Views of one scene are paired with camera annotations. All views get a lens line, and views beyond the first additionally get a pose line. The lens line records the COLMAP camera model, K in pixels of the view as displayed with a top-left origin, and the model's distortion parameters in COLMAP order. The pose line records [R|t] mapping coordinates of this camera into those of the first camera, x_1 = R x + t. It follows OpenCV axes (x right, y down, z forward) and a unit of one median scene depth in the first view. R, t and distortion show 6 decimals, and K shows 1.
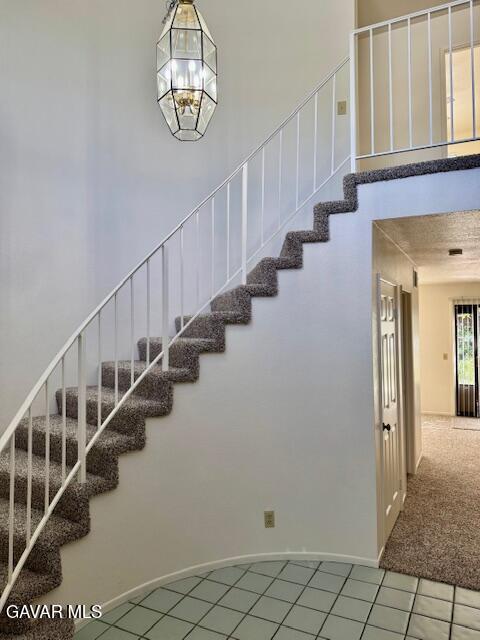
lens RADIAL K [[451.2, 0, 239.0], [0, 451.2, 322.8], [0, 0, 1]] dist [0.076631, -0.098650]
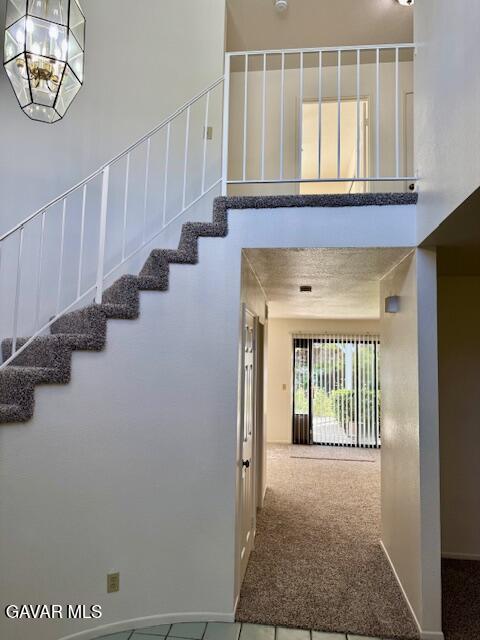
lens RADIAL K [[451.2, 0, 239.0], [0, 451.2, 322.8], [0, 0, 1]] dist [0.076631, -0.098650]
pose [[0.938545, 0.053362, 0.341007, -0.030278], [-0.031573, 0.997108, -0.069134, 0.001595], [-0.343710, 0.054119, 0.937515, 0.105744]]
